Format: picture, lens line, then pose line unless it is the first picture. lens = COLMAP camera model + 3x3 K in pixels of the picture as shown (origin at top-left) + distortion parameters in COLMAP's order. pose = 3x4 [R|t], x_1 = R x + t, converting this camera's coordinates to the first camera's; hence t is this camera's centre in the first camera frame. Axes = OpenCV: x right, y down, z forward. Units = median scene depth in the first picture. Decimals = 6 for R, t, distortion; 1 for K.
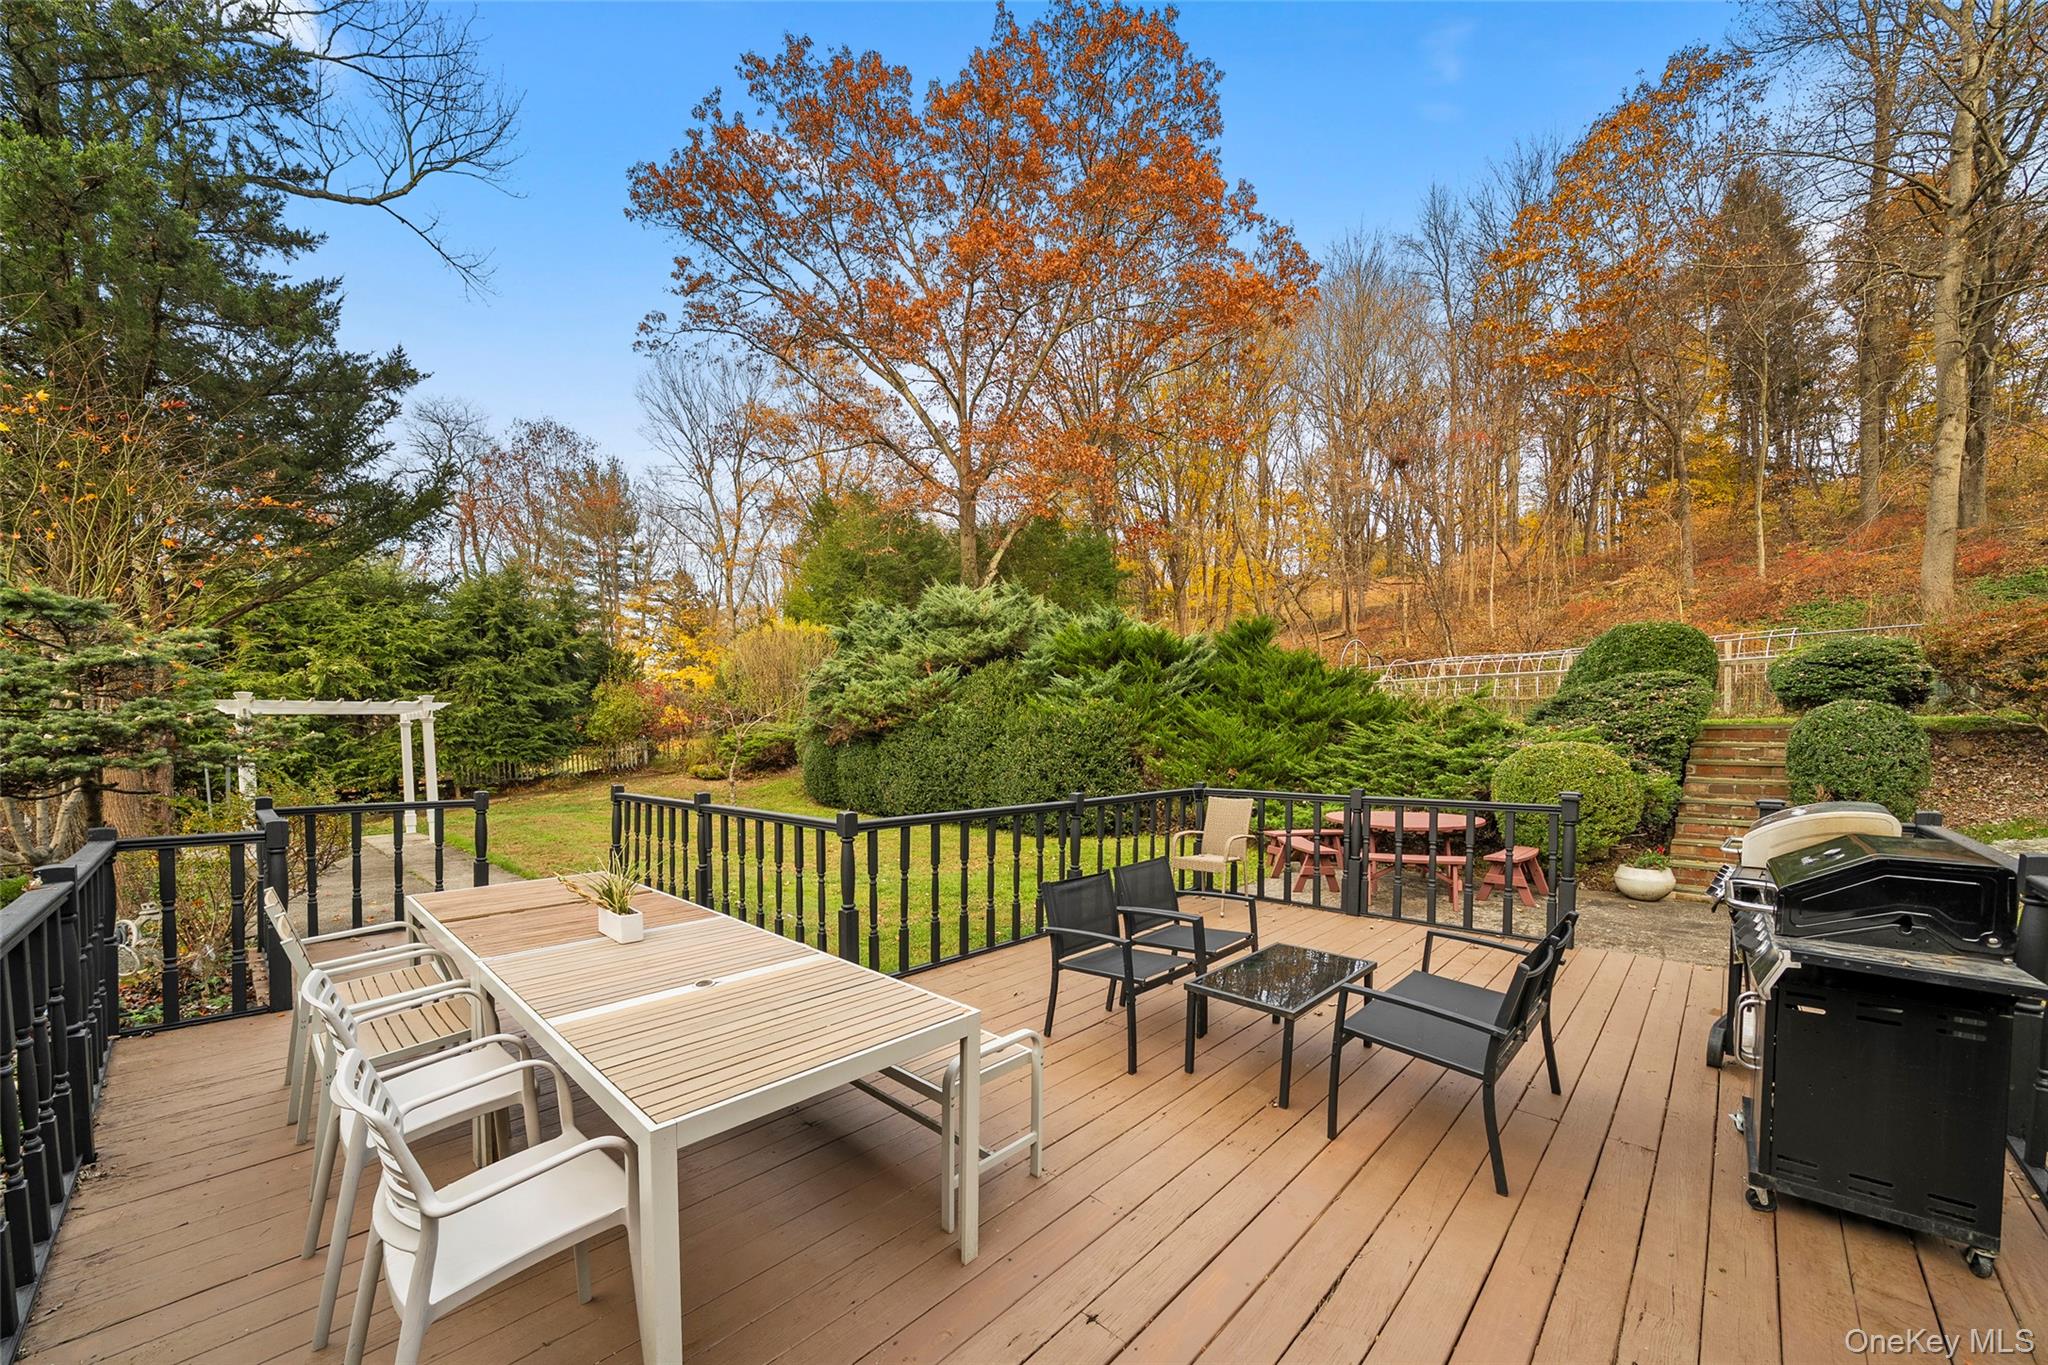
lens RADIAL K [[749.6, 0, 1023.4], [0, 749.6, 727.3], [0, 0, 1]] dist [0.000817, 0.000024]
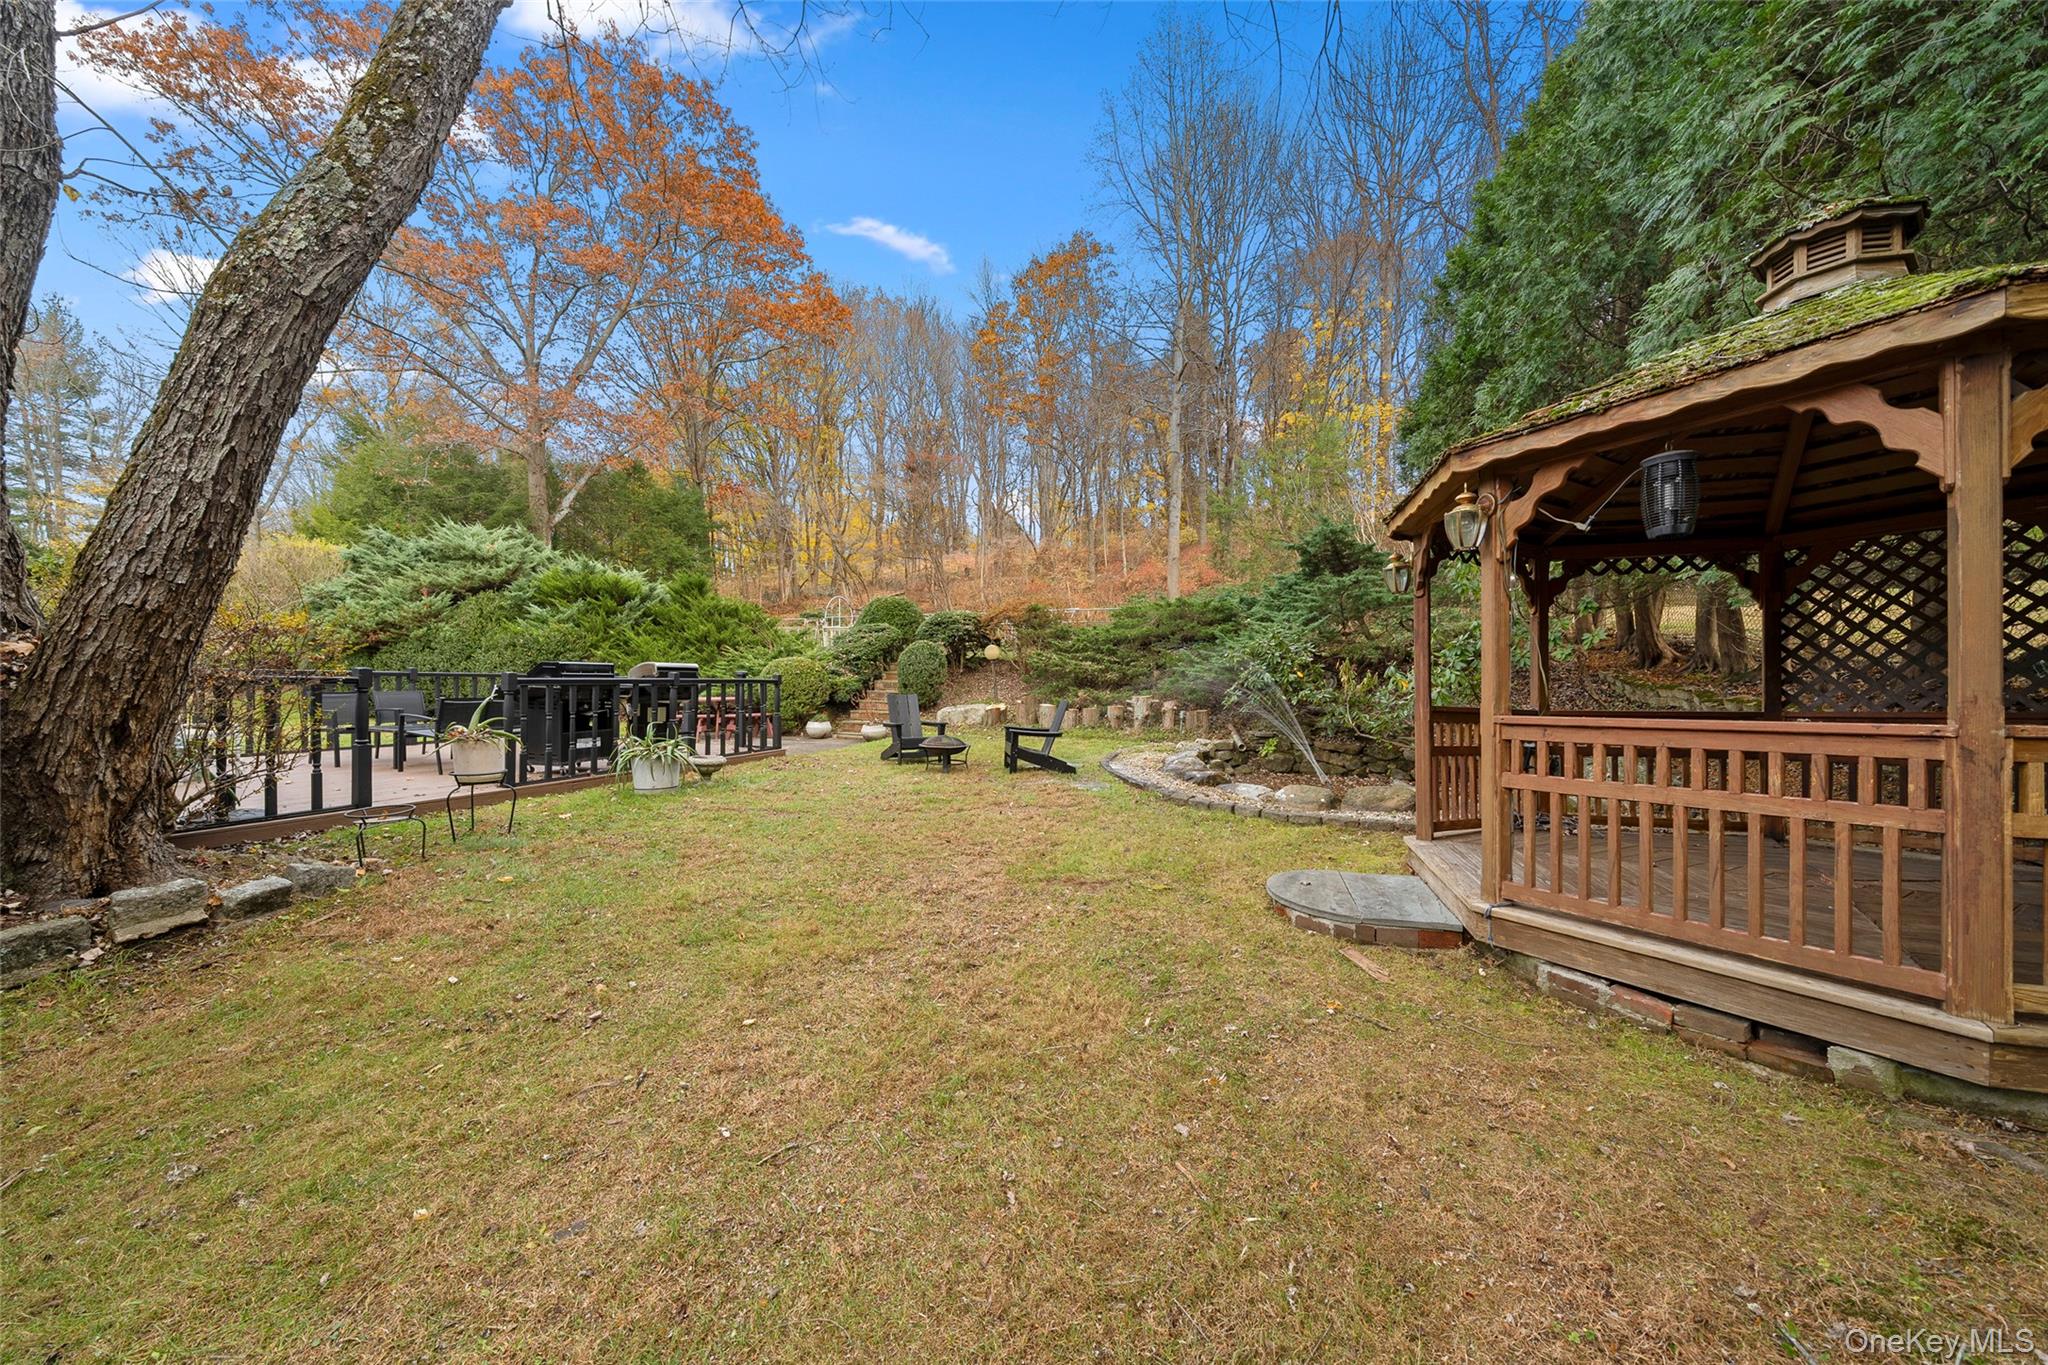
lens RADIAL K [[713.8, 0, 1022.6], [0, 713.8, 685.5], [0, 0, 1]] dist [-0.001379, -0.000025]
pose [[0.906066, 0.022762, 0.422523, 0.252747], [-0.030416, 0.999473, 0.011381, 0.025943], [-0.422041, -0.023163, 0.906281, -0.425295]]
